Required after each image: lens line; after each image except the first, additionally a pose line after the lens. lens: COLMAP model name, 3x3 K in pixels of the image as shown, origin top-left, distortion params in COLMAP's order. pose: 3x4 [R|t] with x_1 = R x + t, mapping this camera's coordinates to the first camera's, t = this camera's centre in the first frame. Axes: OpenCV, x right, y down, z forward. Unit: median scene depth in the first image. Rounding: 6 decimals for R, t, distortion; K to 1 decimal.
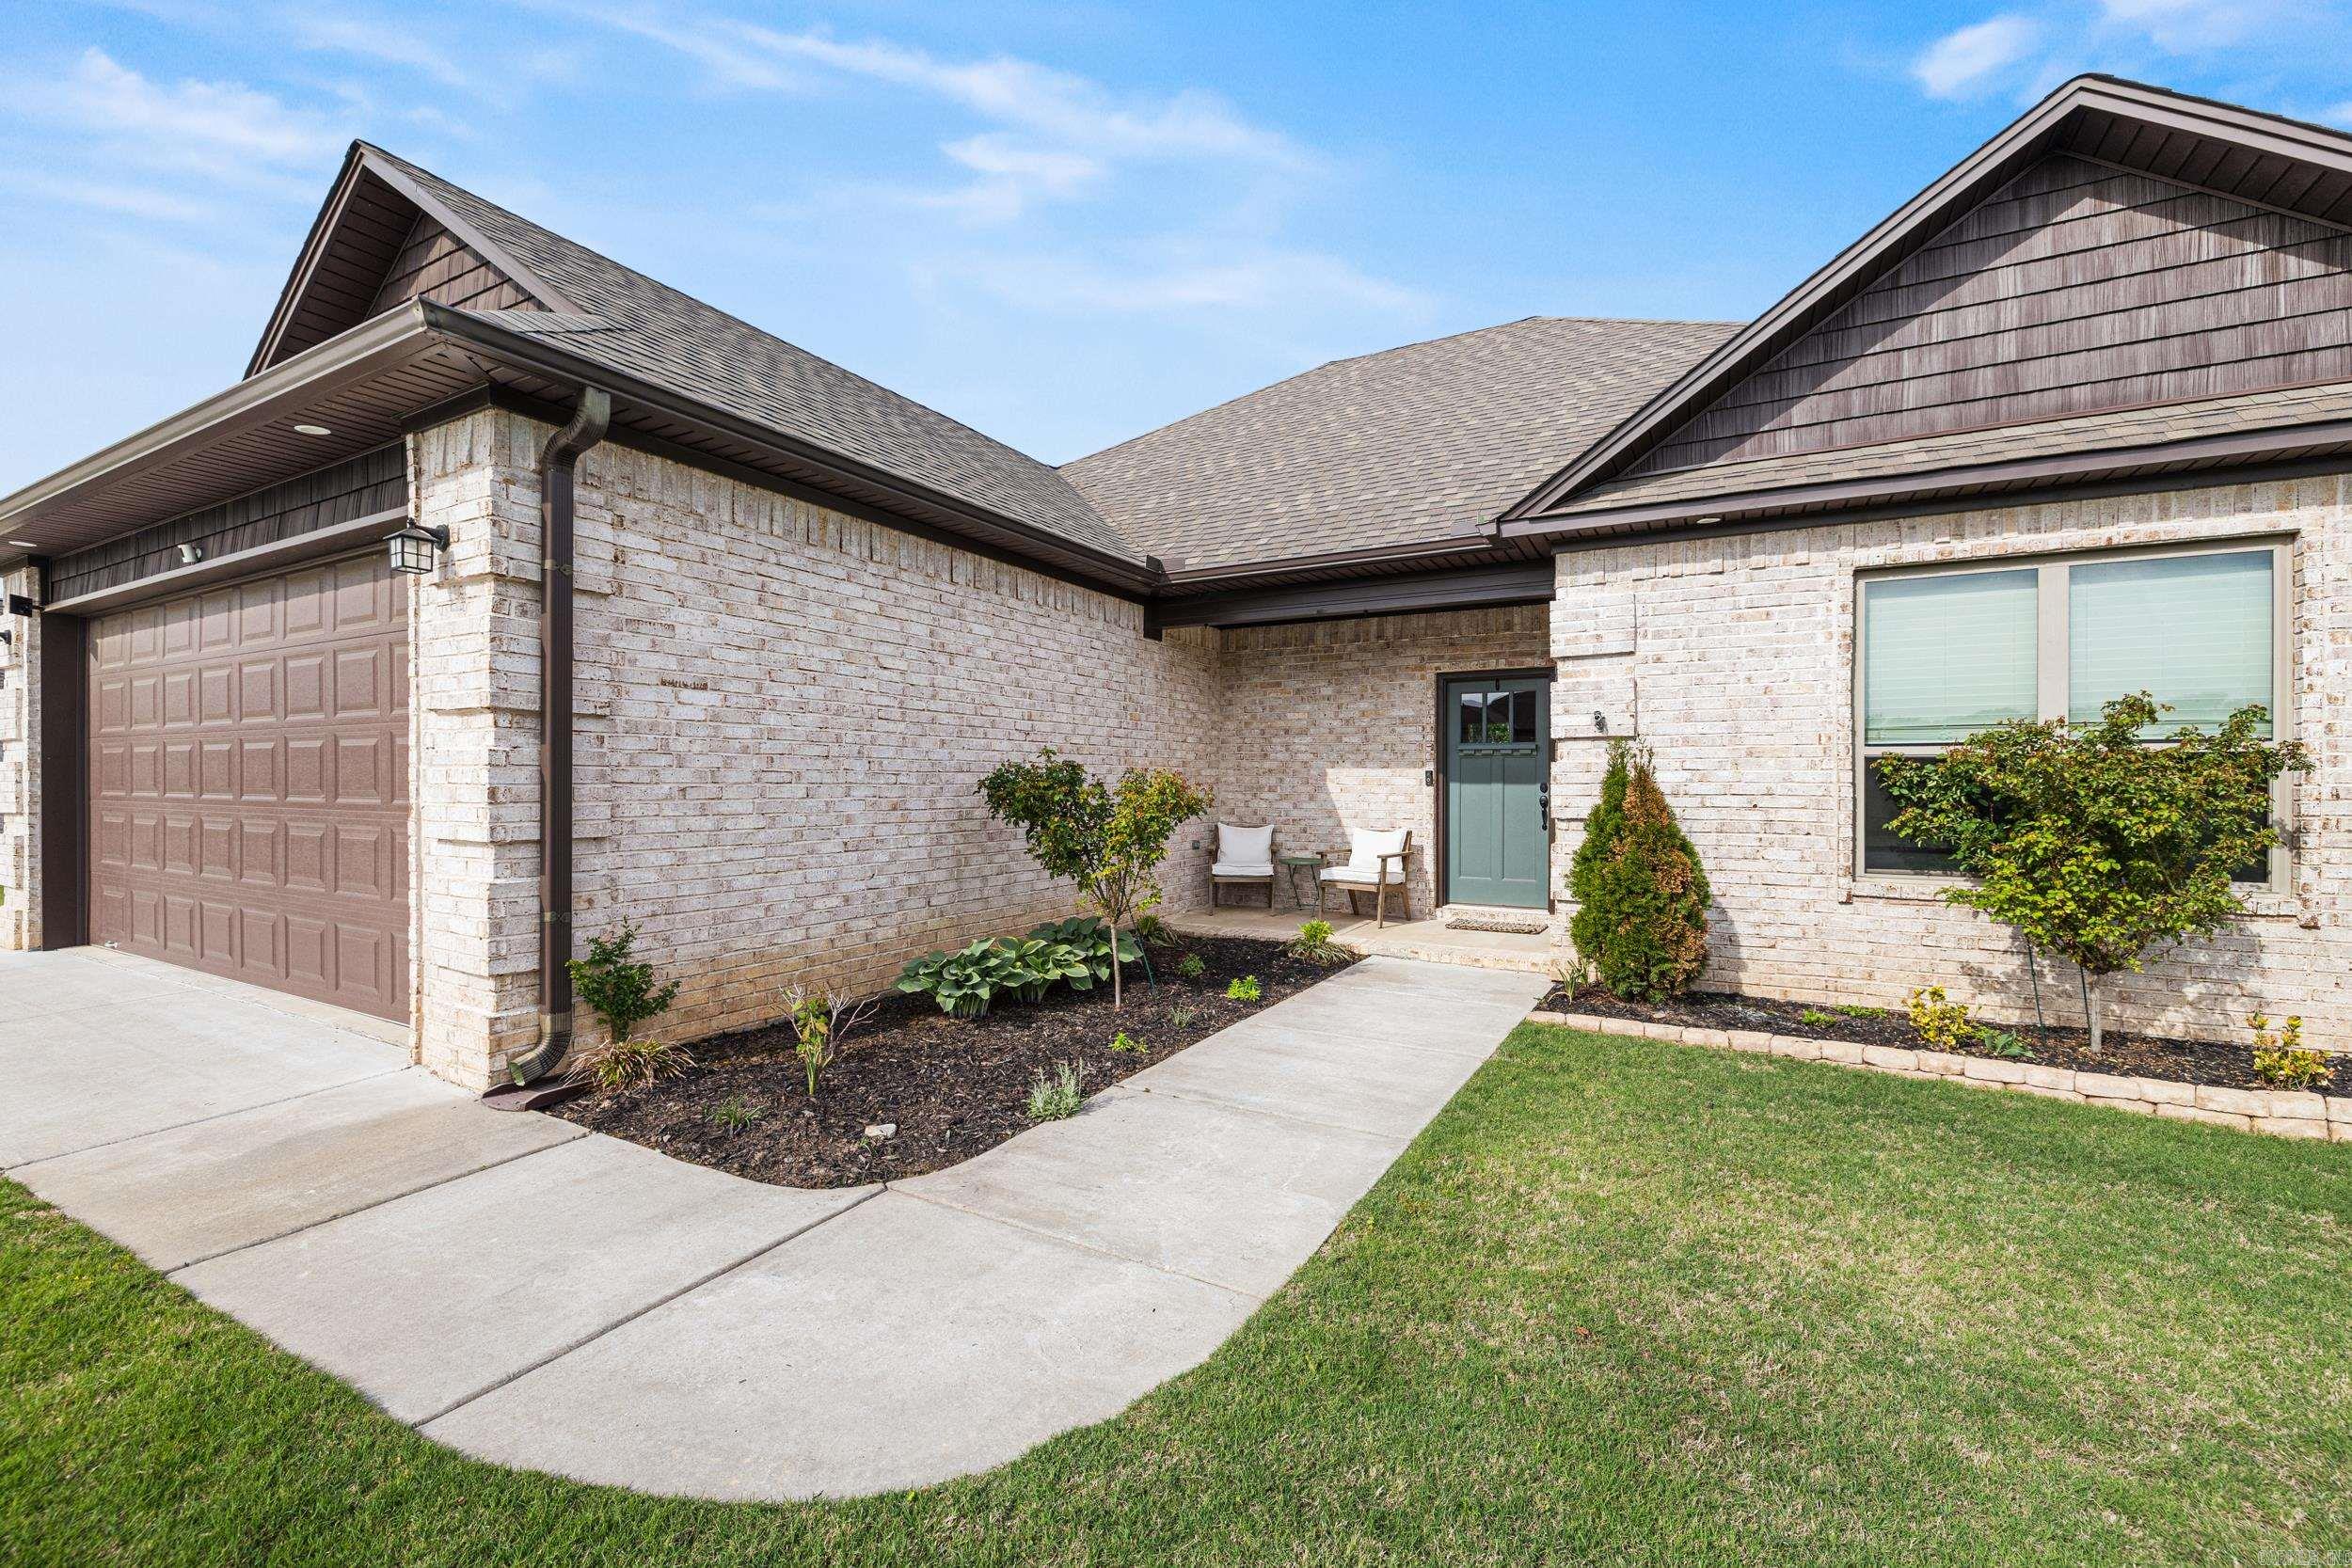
lens RADIAL K [[986.7, 0, 1167.8], [0, 986.7, 791.6], [0, 0, 1]] dist [-0.000788, -0.000253]
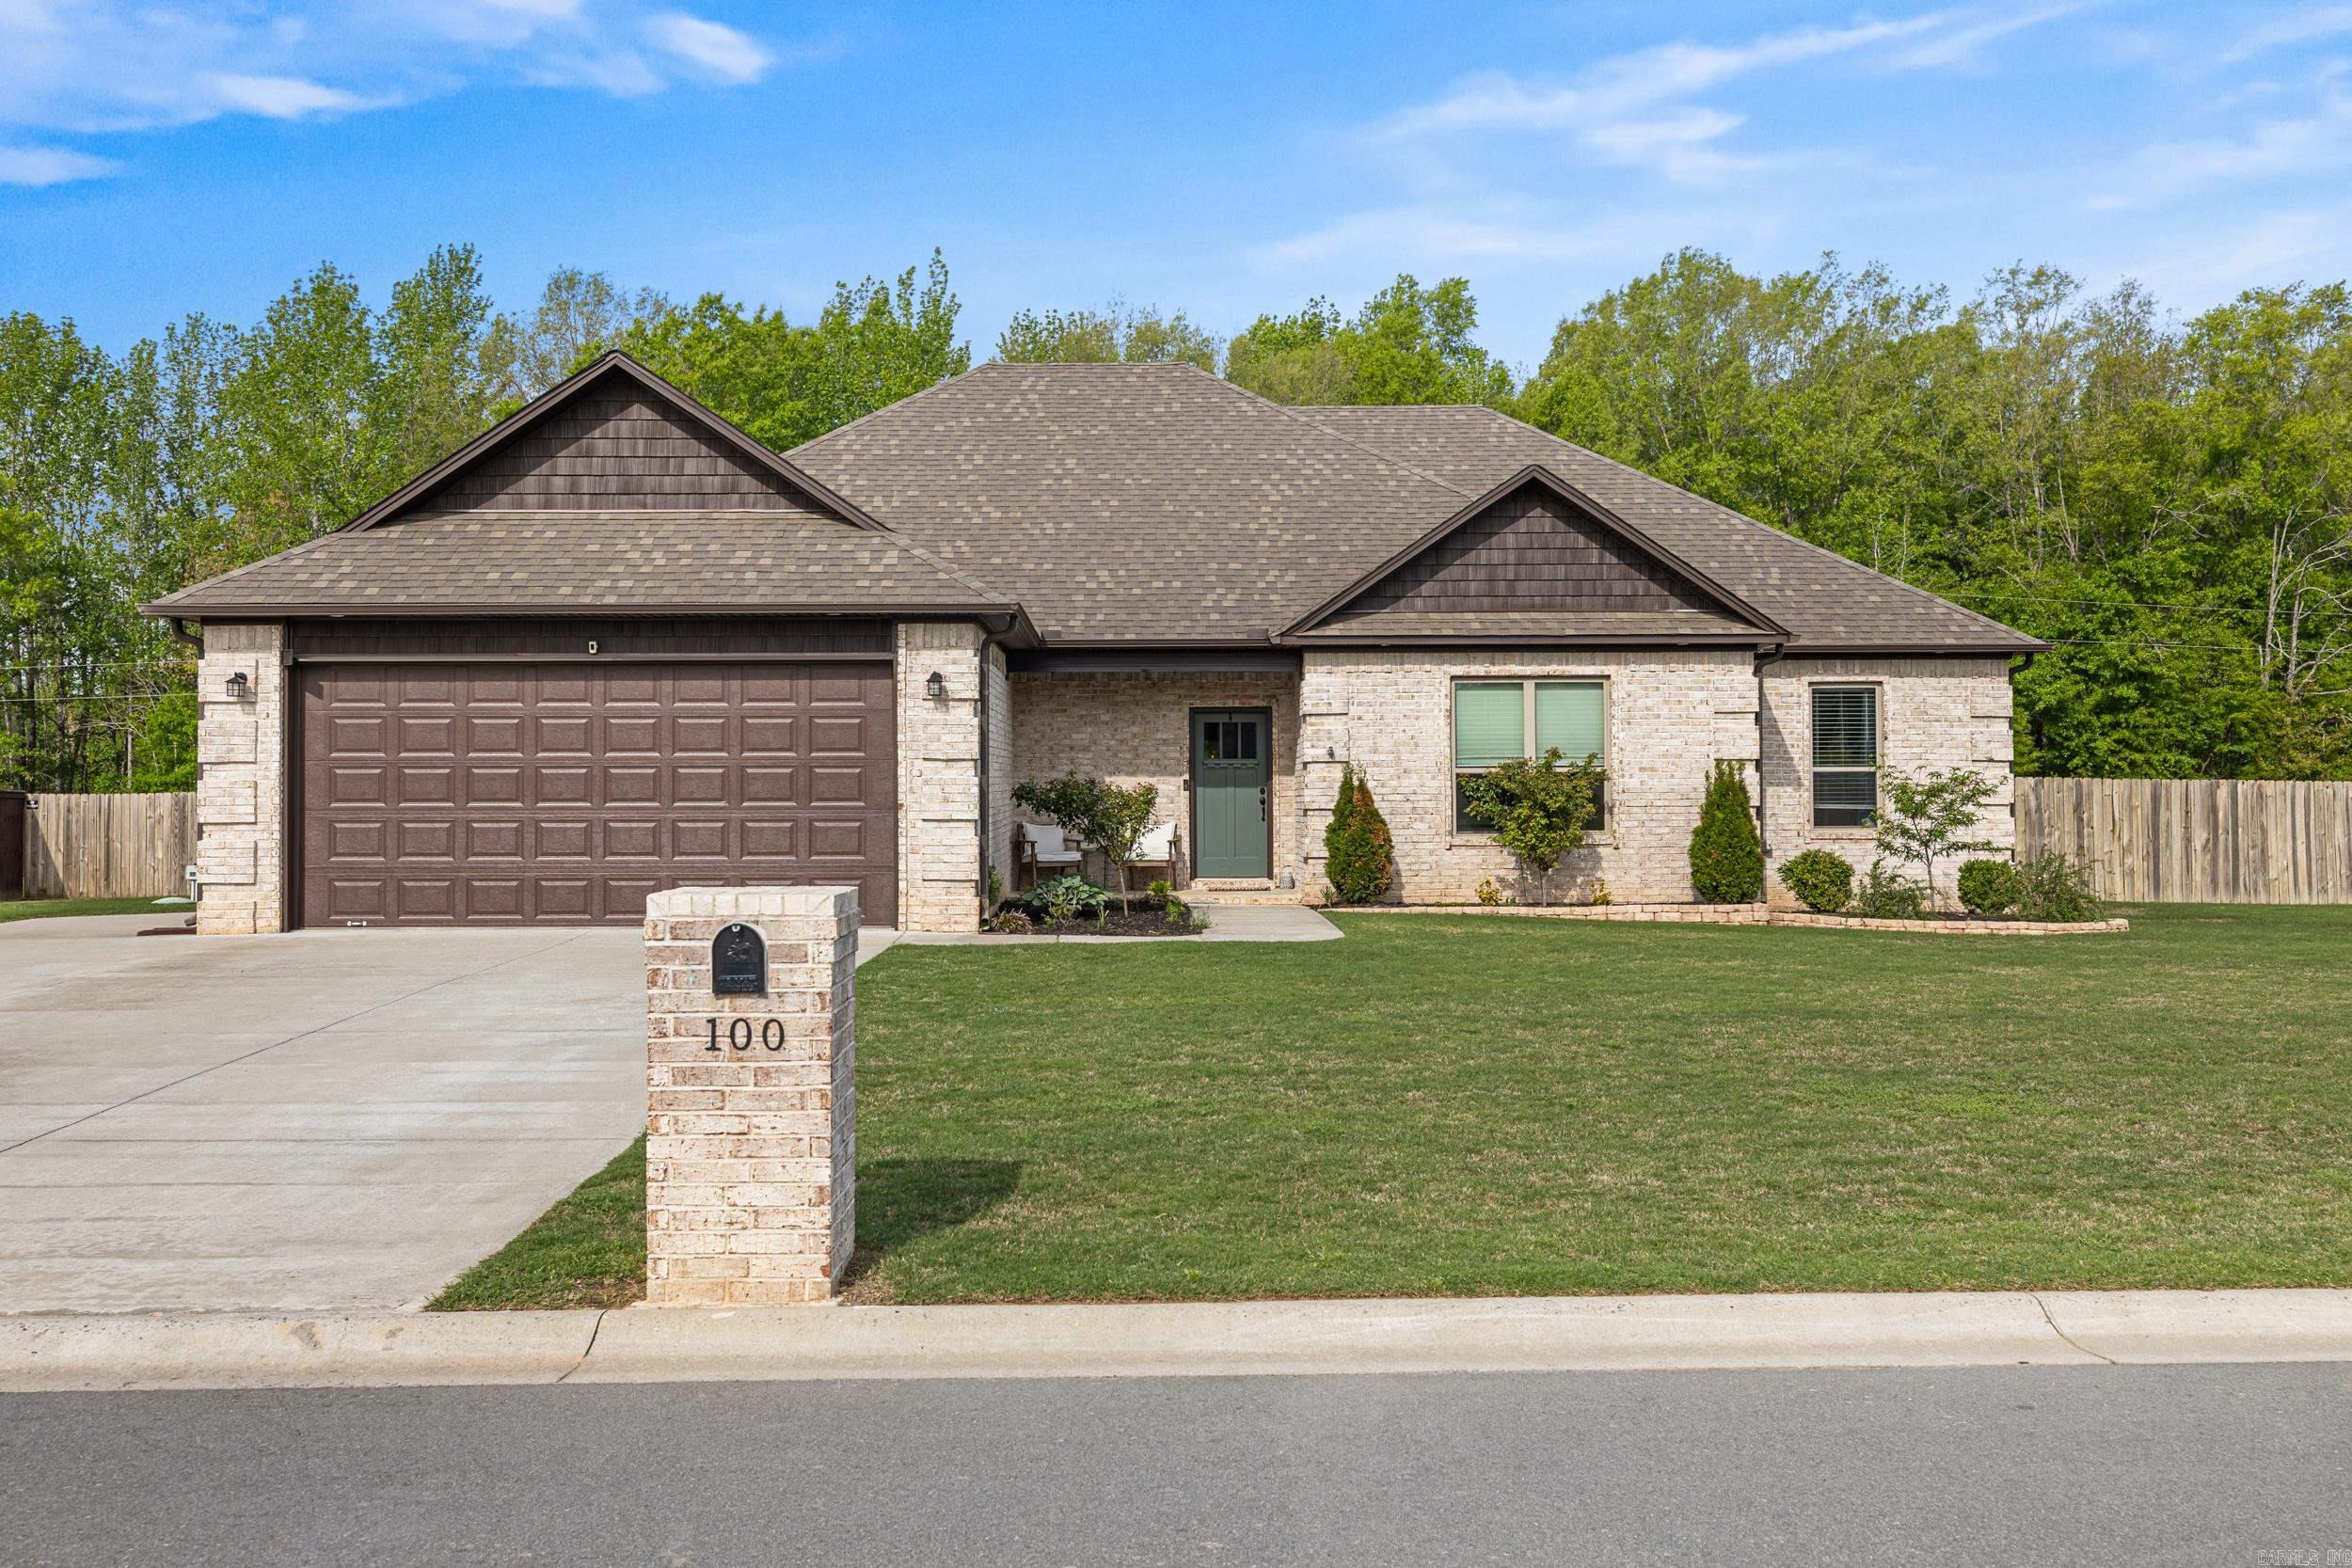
lens RADIAL K [[2380.9, 0, 1176.9], [0, 2380.9, 780.7], [0, 0, 1]] dist [-0.002981, 0.000000]
pose [[0.856012, -0.007676, 0.516899, -2.132558], [0.012981, 0.999894, -0.006648, 0.002953], [-0.516793, 0.012401, 0.856021, -2.660586]]
